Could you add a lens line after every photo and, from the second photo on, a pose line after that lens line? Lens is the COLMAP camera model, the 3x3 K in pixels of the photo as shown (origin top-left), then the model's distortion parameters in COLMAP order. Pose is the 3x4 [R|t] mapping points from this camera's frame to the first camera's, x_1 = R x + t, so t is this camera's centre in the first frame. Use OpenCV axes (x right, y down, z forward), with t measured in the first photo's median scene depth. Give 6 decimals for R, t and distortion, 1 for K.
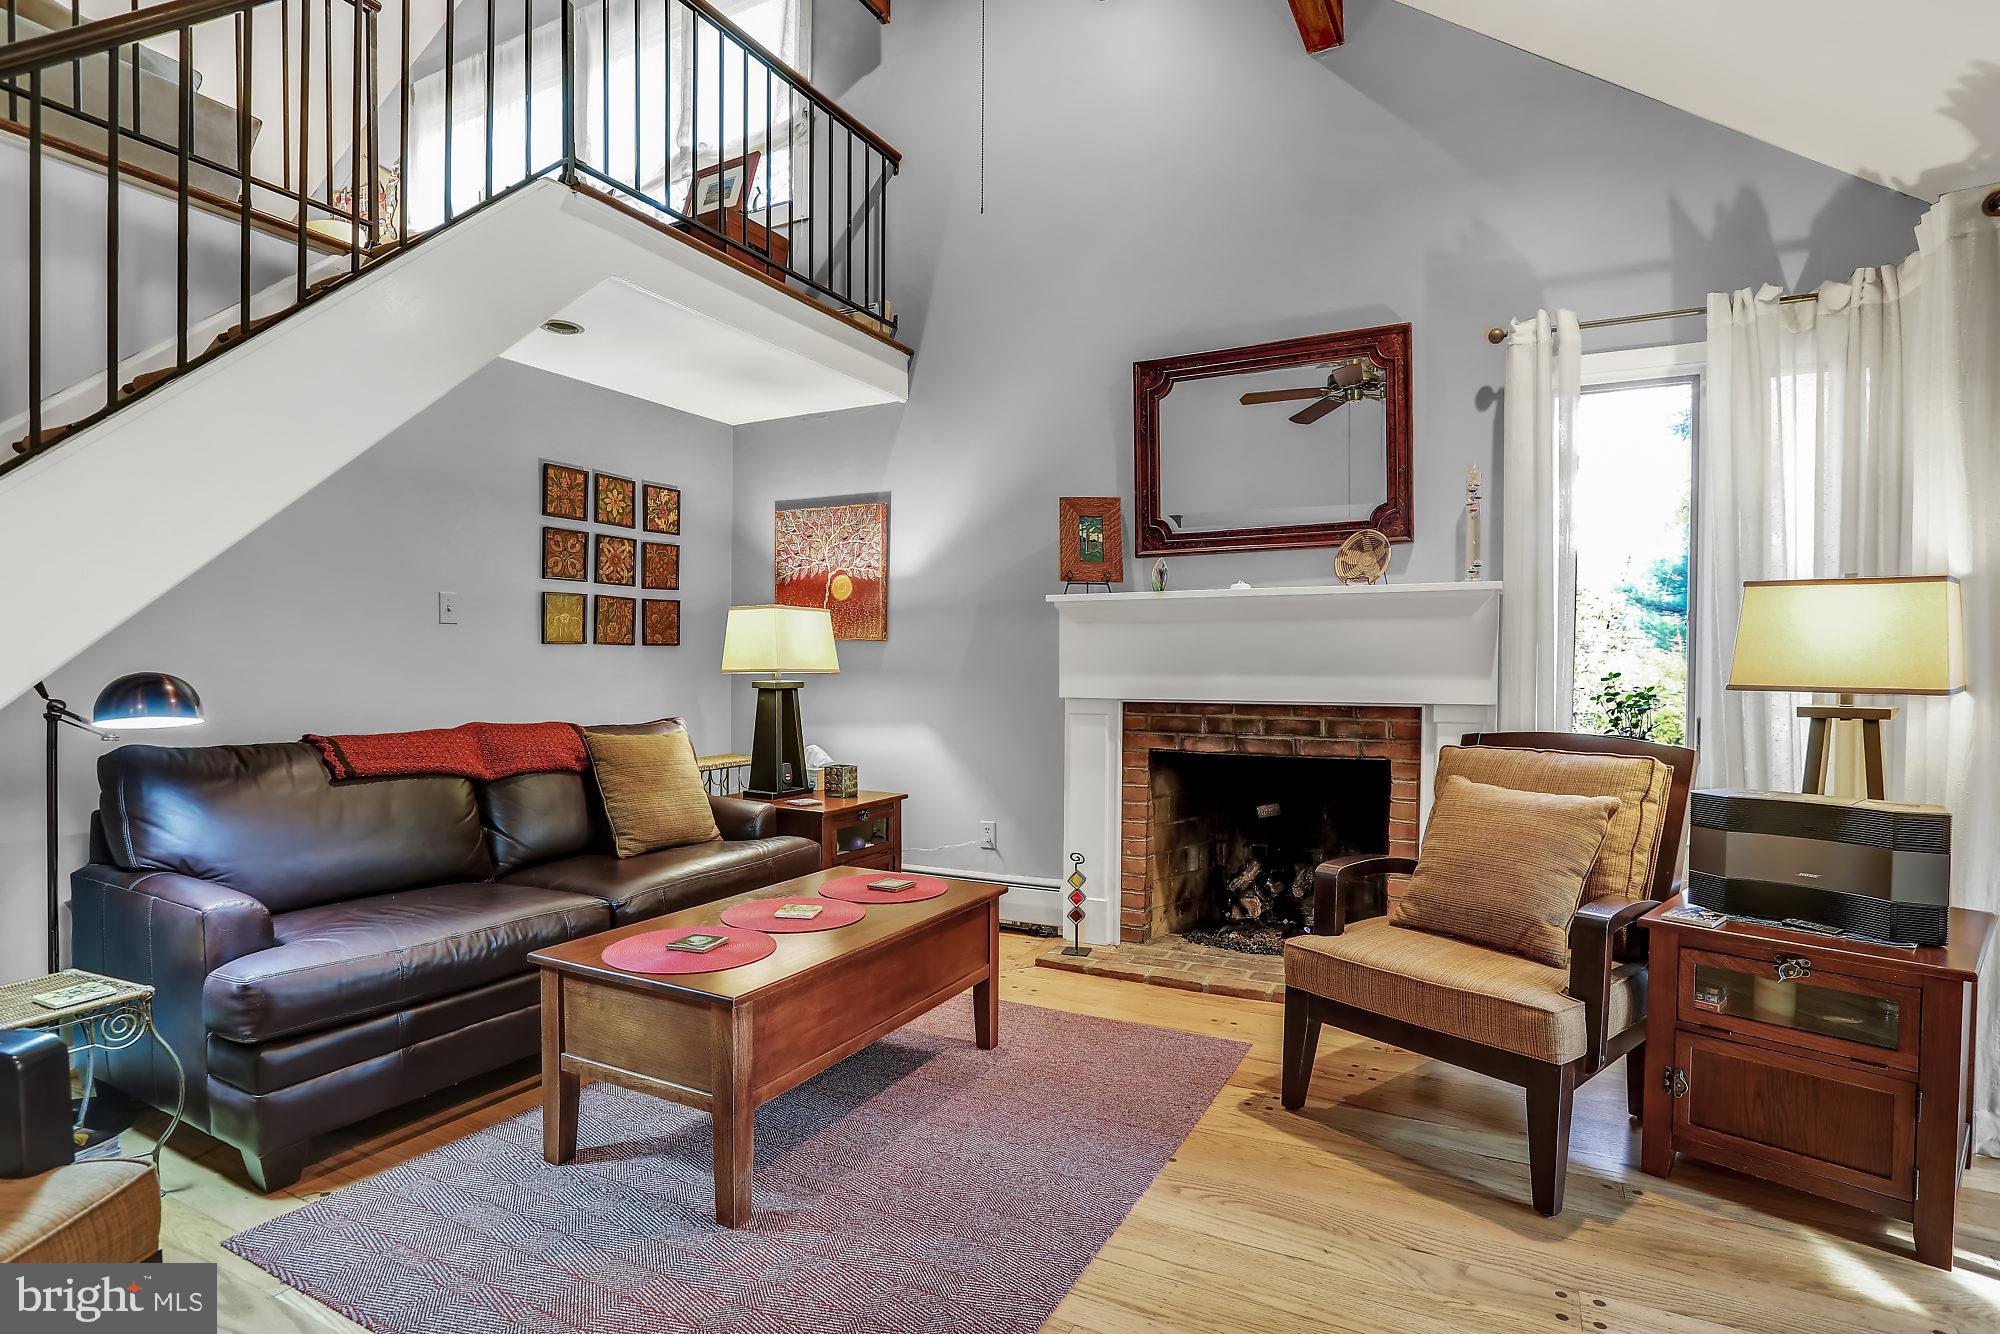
lens RADIAL K [[1011.3, 0, 983.7], [0, 1011.3, 682.8], [0, 0, 1]] dist [-0.020777, 0.006855]
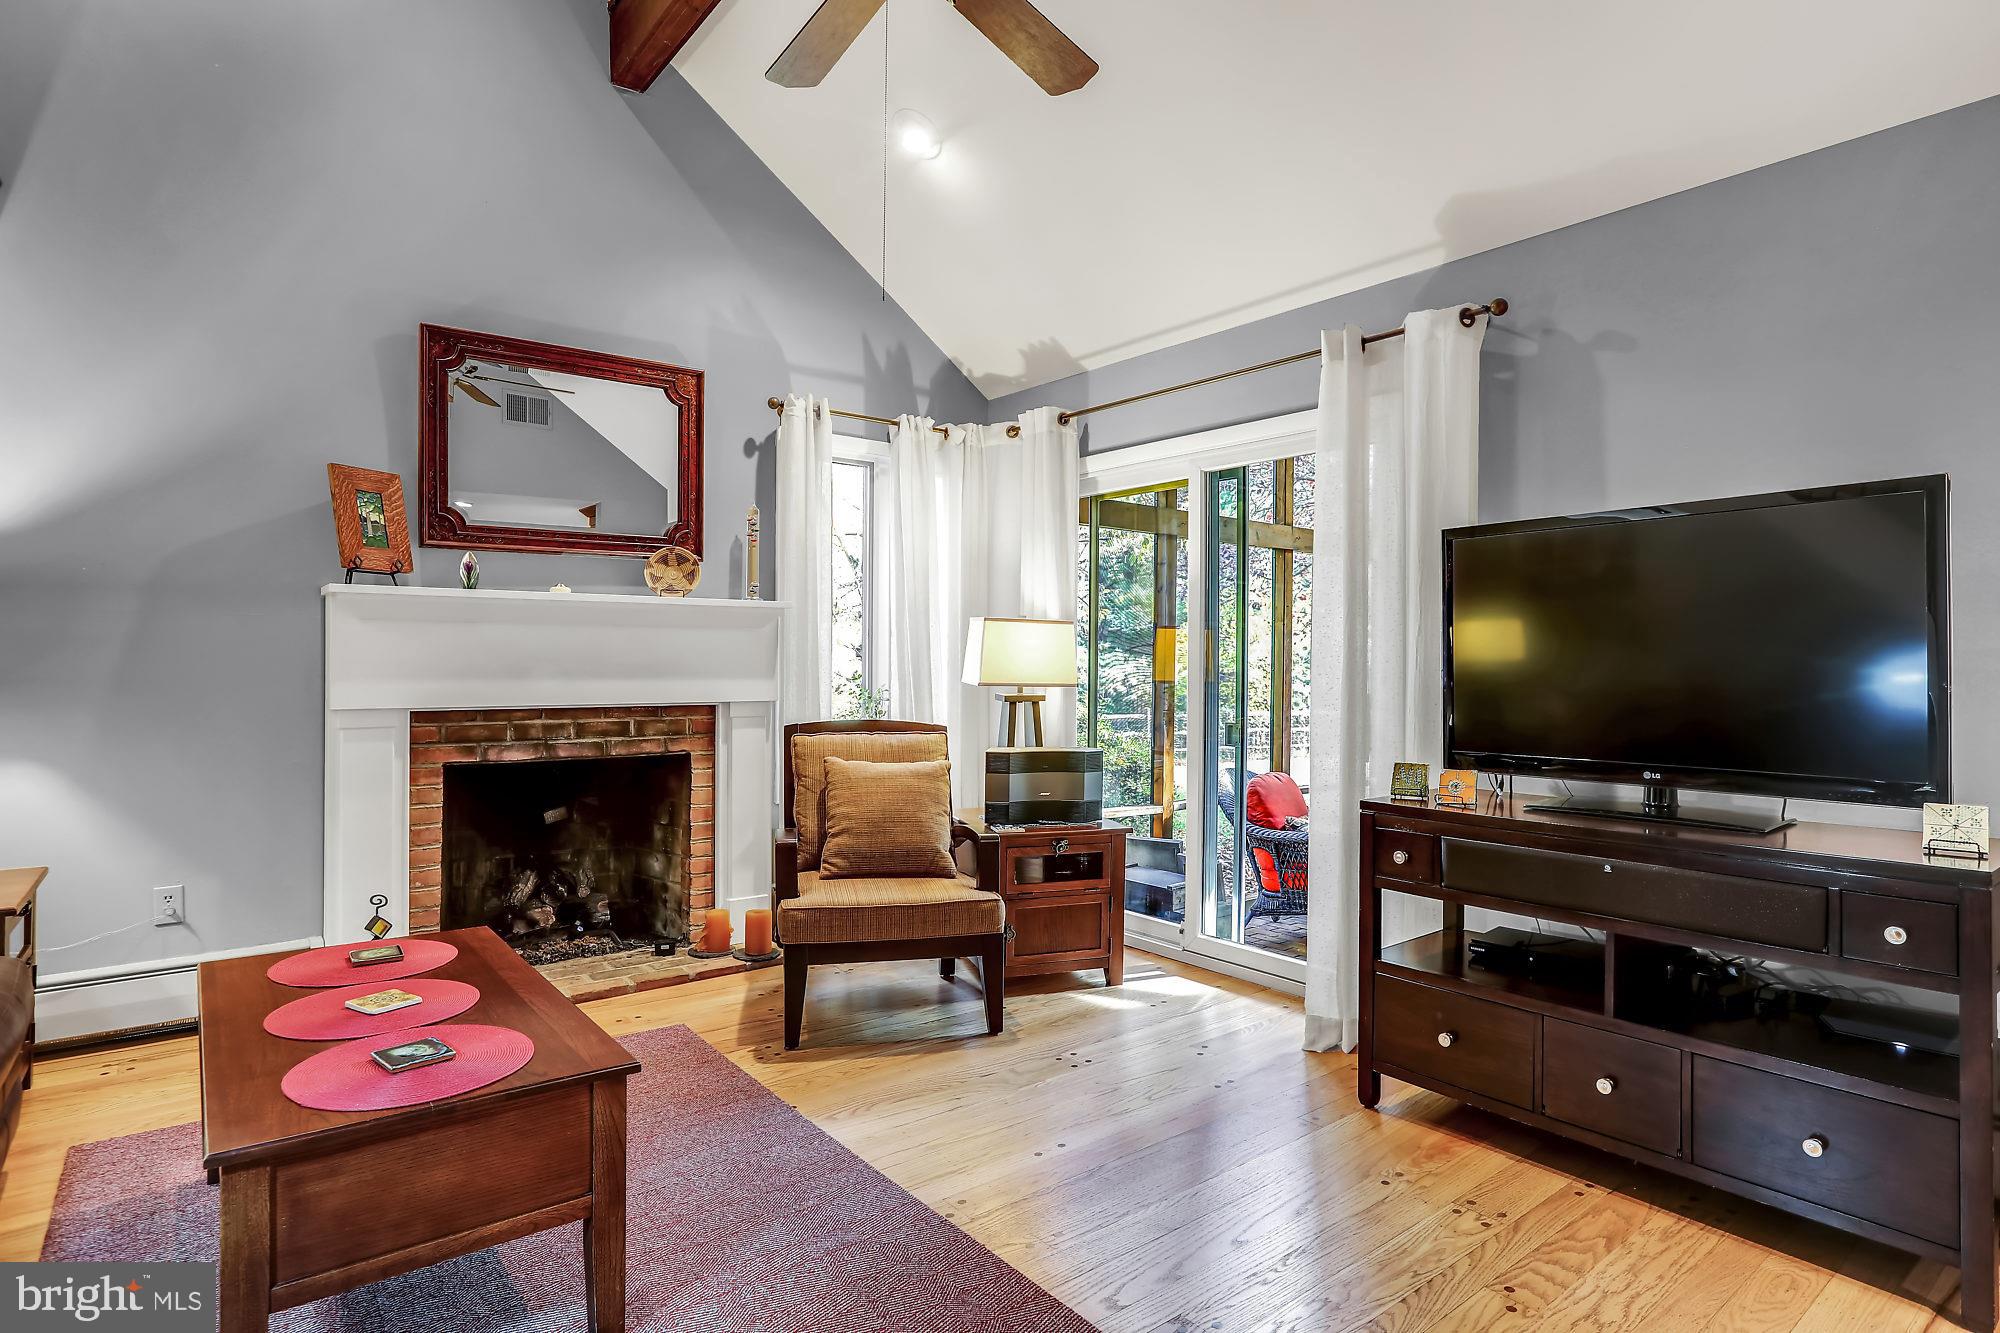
lens RADIAL K [[1088.5, 0, 1001.4], [0, 1088.5, 662.0], [0, 0, 1]] dist [-0.024558, 0.000079]
pose [[0.415783, -0.003050, 0.909459, -0.544990], [0.009835, 0.999951, -0.001143, -0.019654], [-0.909411, 0.009420, 0.415793, 0.173077]]
